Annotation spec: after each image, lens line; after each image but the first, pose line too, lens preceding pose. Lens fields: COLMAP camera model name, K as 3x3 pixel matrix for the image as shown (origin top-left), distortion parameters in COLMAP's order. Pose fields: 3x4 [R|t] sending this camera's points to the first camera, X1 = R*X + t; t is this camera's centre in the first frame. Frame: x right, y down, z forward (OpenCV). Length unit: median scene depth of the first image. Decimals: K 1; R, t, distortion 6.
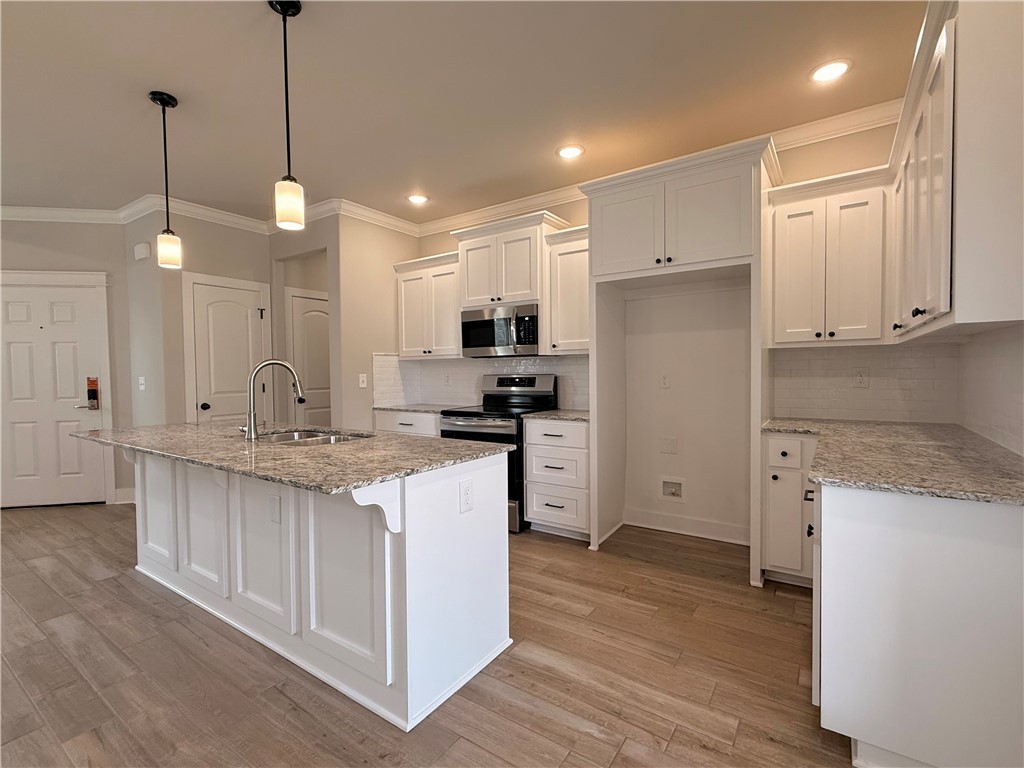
lens RADIAL K [[476.3, 0, 512.4], [0, 476.3, 382.9], [0, 0, 1]] dist [-0.002293, 0.000455]
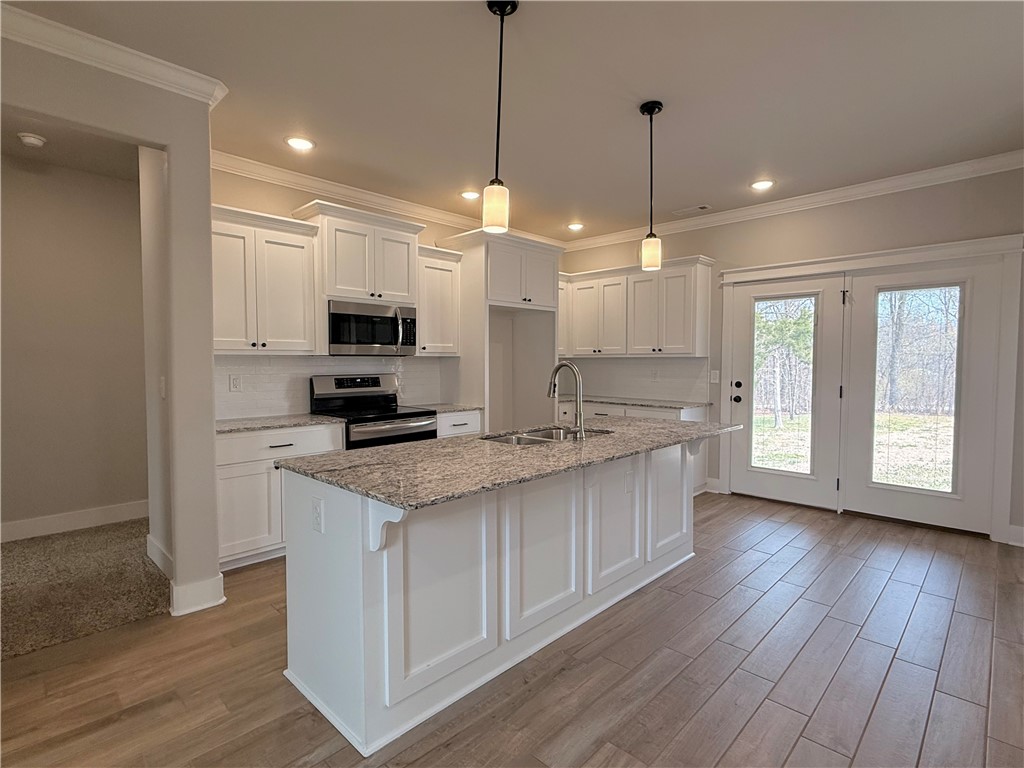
lens RADIAL K [[513.8, 0, 510.9], [0, 513.8, 380.8], [0, 0, 1]] dist [0.000996, -0.000754]
pose [[0.168444, -0.025578, 0.985379, -1.055202], [0.023200, 0.999489, 0.021978, -0.022915], [-0.985438, 0.019158, 0.168951, 0.598548]]
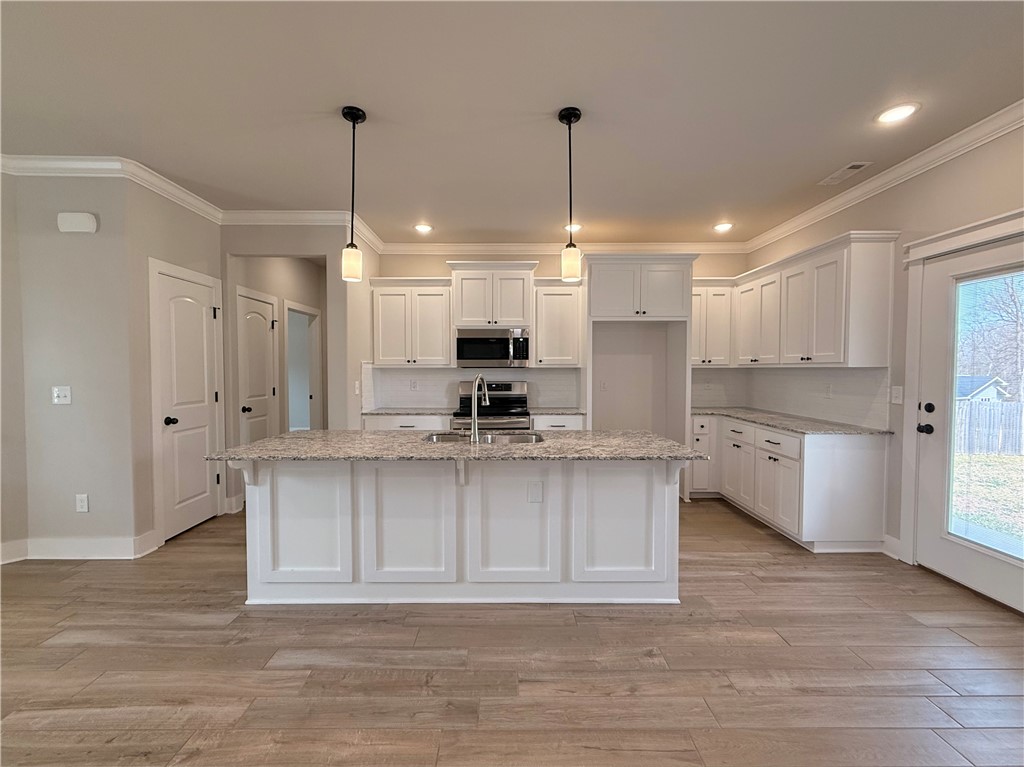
lens RADIAL K [[427.9, 0, 510.1], [0, 427.9, 381.1], [0, 0, 1]] dist [-0.000200, -0.000606]
pose [[0.821217, -0.004027, 0.570602, -0.678917], [0.004749, 0.999989, 0.000223, -0.020710], [-0.570597, 0.002527, 0.821227, 0.046460]]
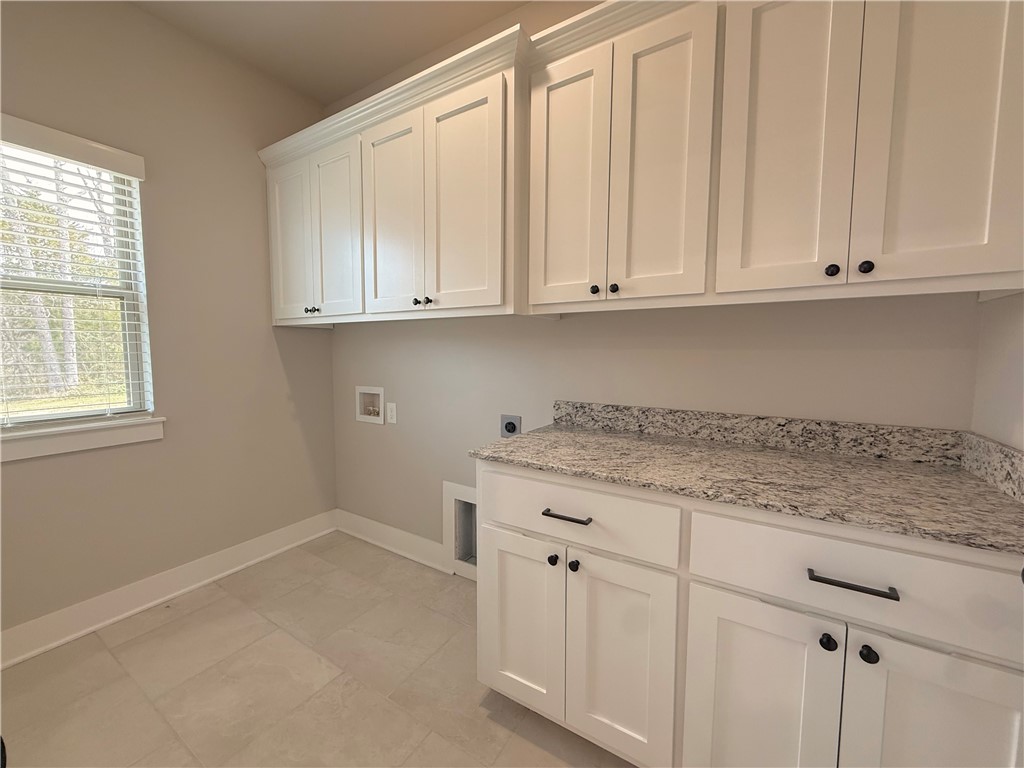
lens RADIAL K [[405.5, 0, 510.7], [0, 405.5, 383.6], [0, 0, 1]] dist [-0.000176, -0.000012]
pose [[-0.051412, -0.062456, 0.996723, 0.022976], [0.024497, 0.997663, 0.063778, -0.007926], [-0.998377, 0.027696, -0.049762, 0.545447]]
